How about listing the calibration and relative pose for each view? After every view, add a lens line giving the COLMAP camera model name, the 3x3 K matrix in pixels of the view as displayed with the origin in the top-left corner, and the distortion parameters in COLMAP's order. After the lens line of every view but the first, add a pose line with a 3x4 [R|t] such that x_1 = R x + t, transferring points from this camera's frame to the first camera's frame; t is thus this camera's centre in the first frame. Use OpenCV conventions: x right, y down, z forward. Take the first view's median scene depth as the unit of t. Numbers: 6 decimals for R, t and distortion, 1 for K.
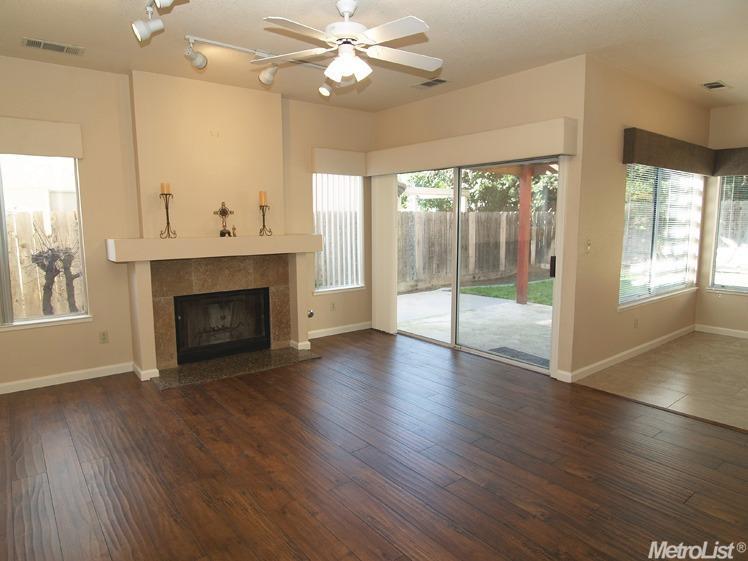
lens RADIAL K [[474.4, 0, 367.6], [0, 474.4, 282.0], [0, 0, 1]] dist [-0.029576, 0.005662]
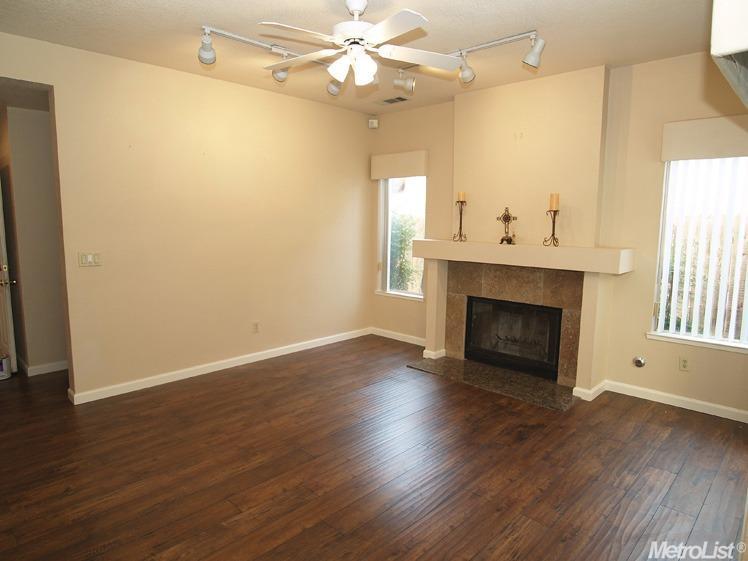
lens RADIAL K [[474.4, 0, 367.6], [0, 474.4, 282.0], [0, 0, 1]] dist [-0.029576, 0.005662]
pose [[0.142013, 0.138734, -0.980094, 0.606142], [-0.138081, 0.983225, 0.119169, -0.095502], [0.980187, 0.118409, 0.158787, 0.586402]]
